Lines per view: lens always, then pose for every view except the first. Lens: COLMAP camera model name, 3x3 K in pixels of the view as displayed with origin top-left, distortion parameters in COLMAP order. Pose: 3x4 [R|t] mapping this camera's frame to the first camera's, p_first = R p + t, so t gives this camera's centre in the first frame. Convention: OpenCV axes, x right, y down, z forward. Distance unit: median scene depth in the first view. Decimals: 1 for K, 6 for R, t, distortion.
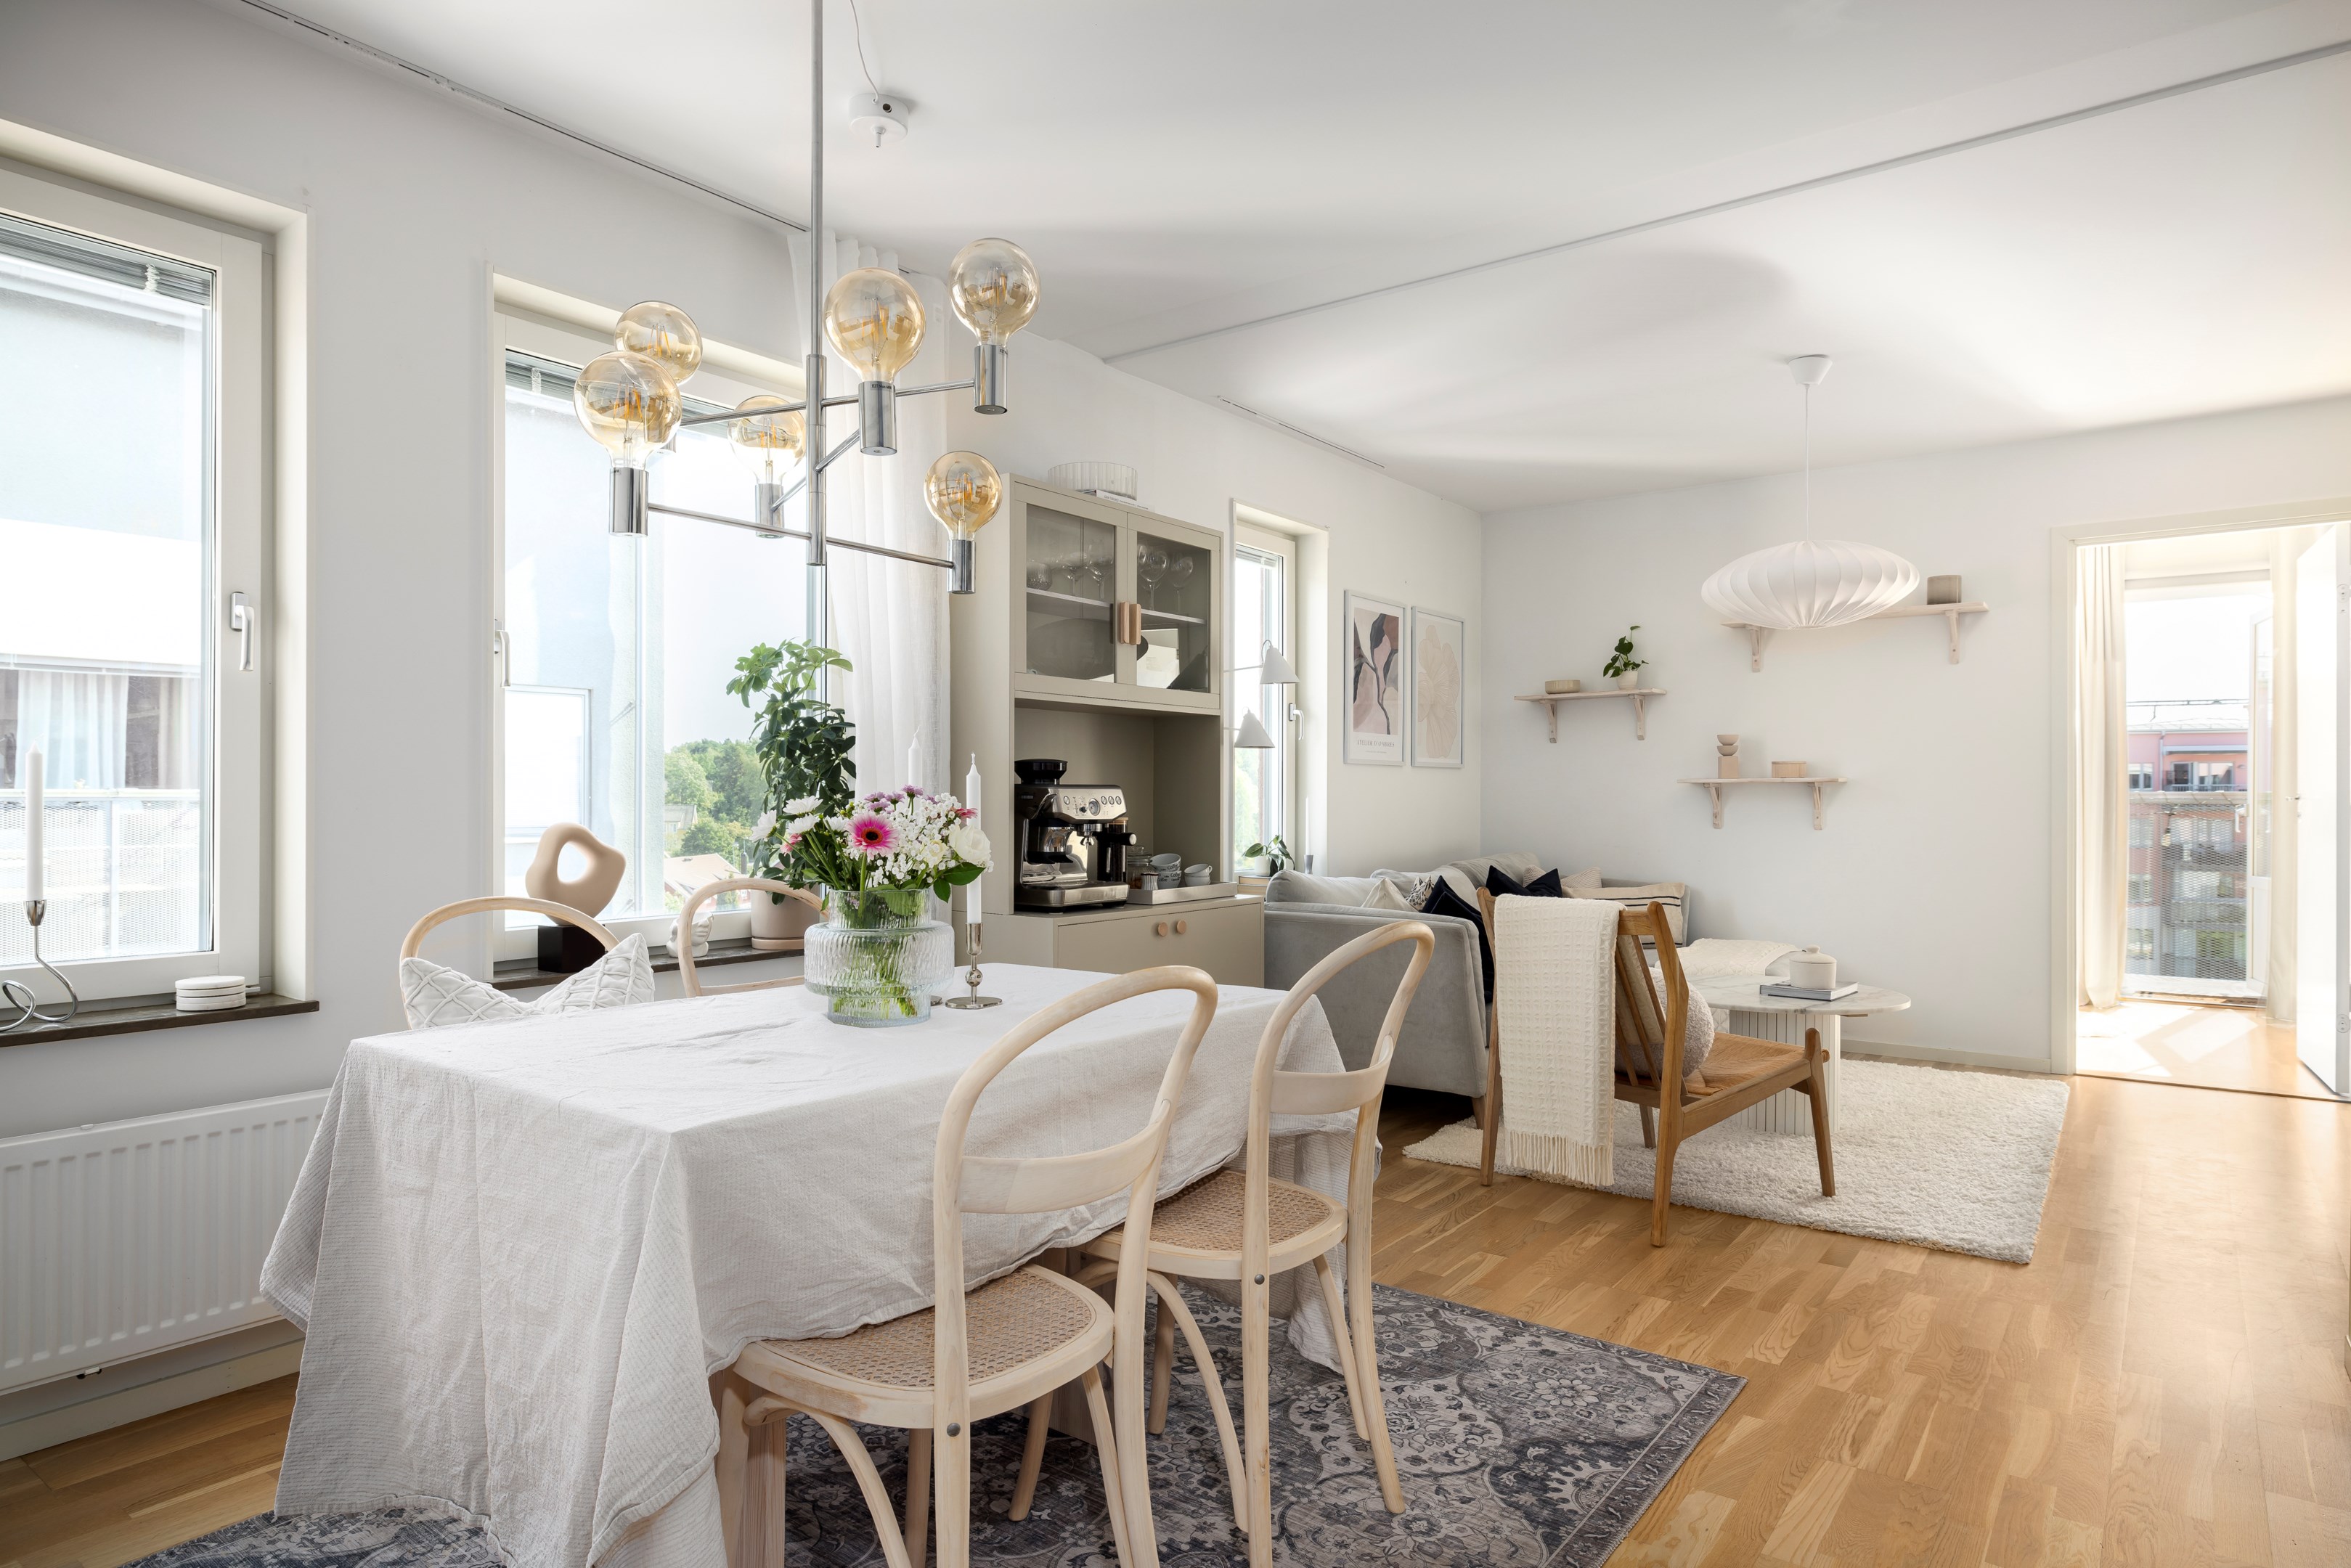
lens RADIAL K [[1335.5, 0, 1183.3], [0, 1335.5, 792.6], [0, 0, 1]] dist [0.002663, -0.002159]
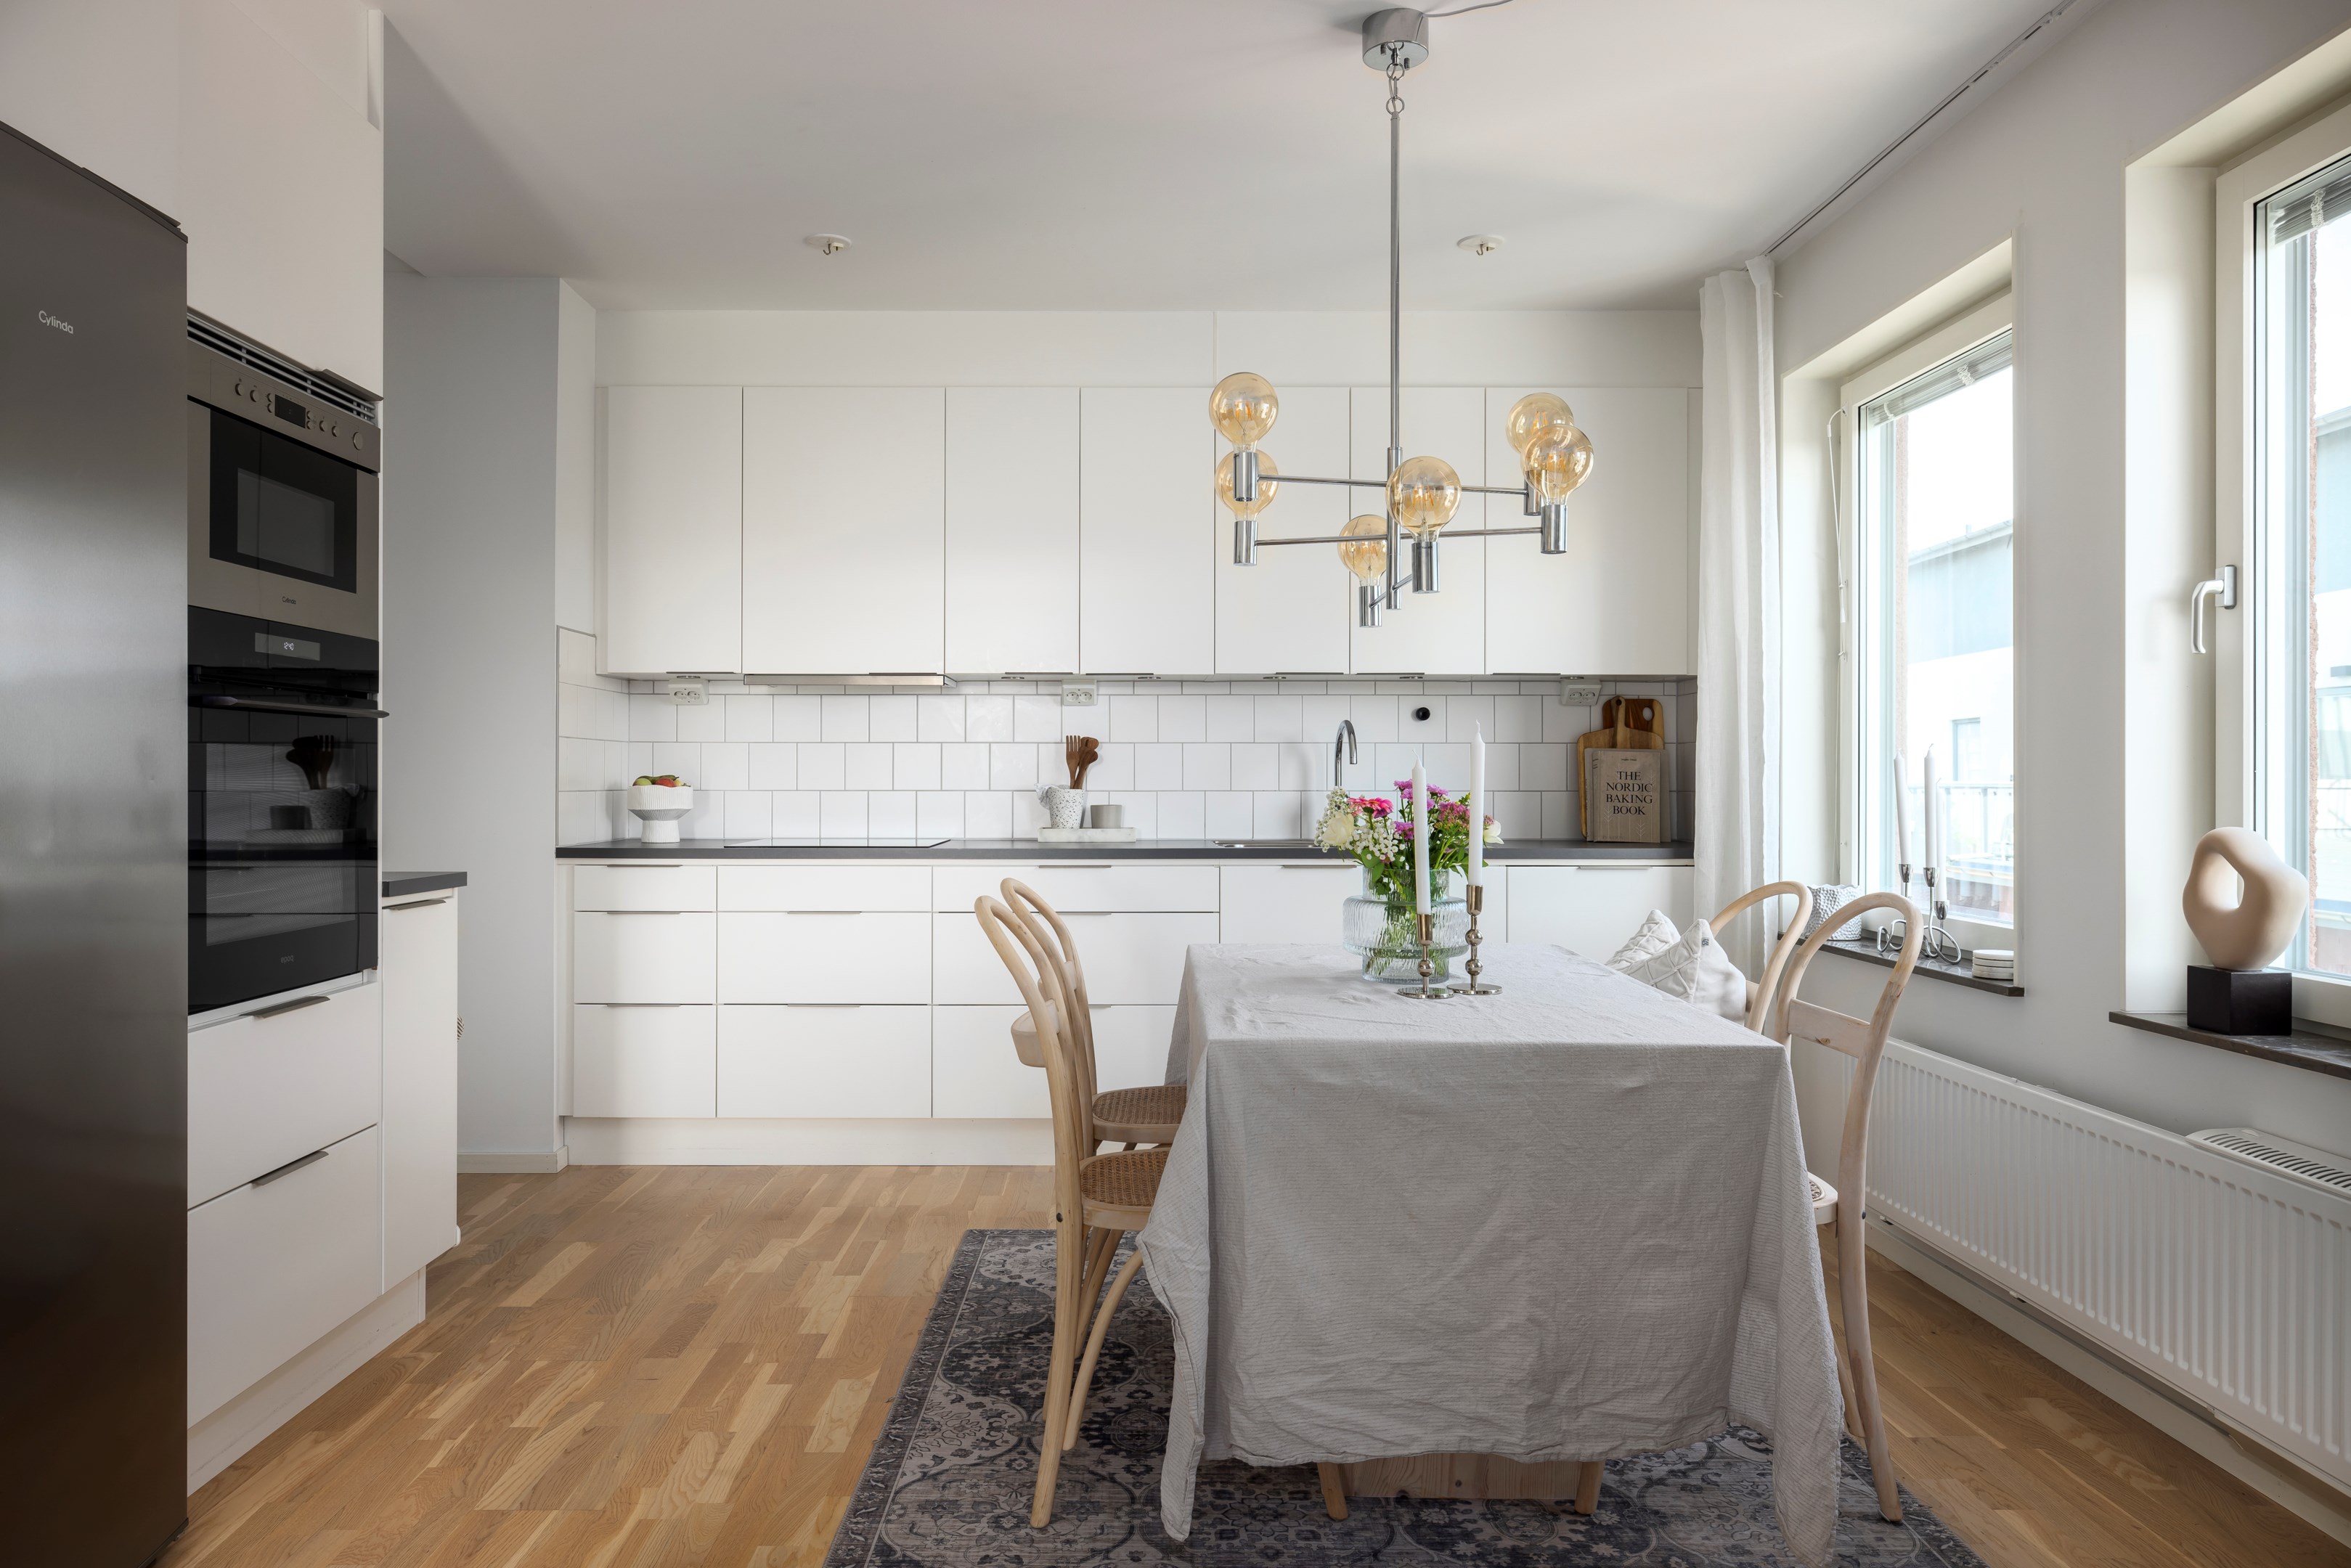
lens RADIAL K [[1565.7, 0, 1123.0], [0, 1565.7, 779.2], [0, 0, 1]] dist [-0.006365, 0.001135]
pose [[-0.803653, -0.004474, -0.595081, 0.642007], [-0.001719, 0.999985, -0.005197, 0.001411], [0.595095, -0.003153, -0.803649, 1.588420]]
